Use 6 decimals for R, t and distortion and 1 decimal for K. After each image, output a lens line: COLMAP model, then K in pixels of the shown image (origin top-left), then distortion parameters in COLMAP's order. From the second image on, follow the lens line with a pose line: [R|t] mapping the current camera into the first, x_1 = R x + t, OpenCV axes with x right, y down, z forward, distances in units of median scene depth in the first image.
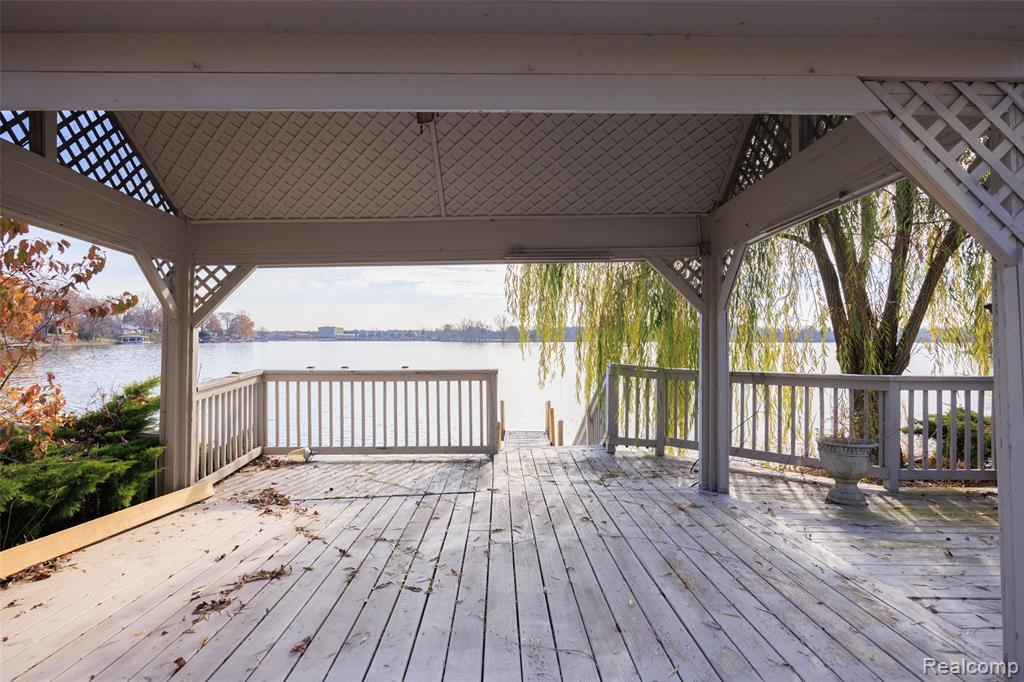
lens RADIAL K [[555.7, 0, 510.6], [0, 555.7, 342.8], [0, 0, 1]] dist [-0.011474, -0.000309]
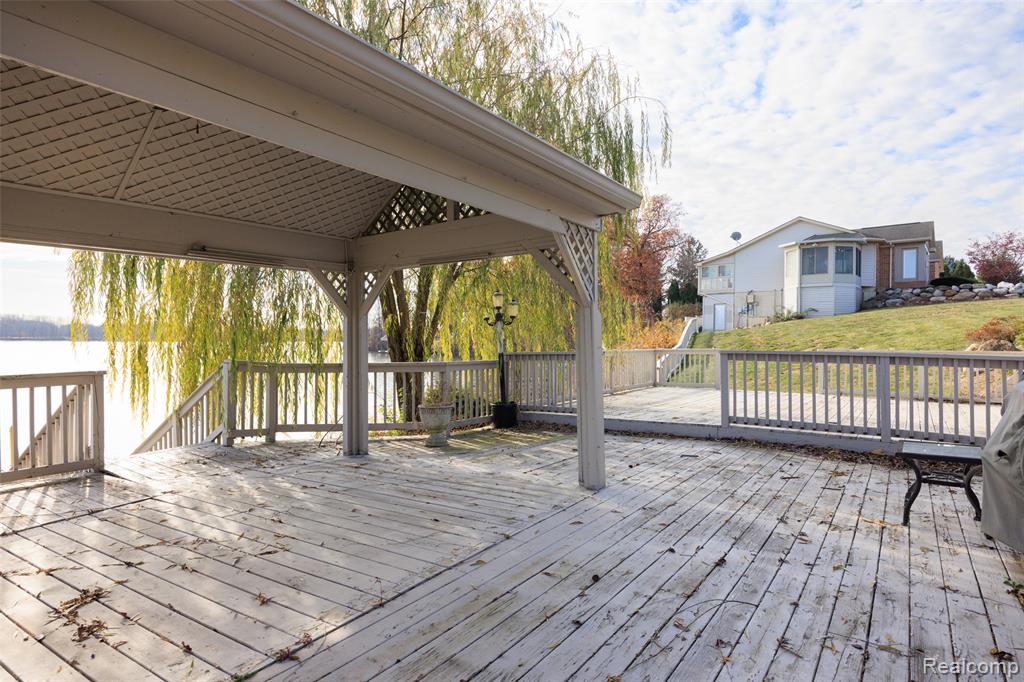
lens RADIAL K [[555.7, 0, 515.5], [0, 555.7, 339.7], [0, 0, 1]] dist [-0.011474, -0.000309]
pose [[0.575789, 0.000926, 0.817598, -0.630383], [0.001963, 0.999995, -0.002516, 0.005197], [-0.817596, 0.003054, 0.575784, -0.060963]]
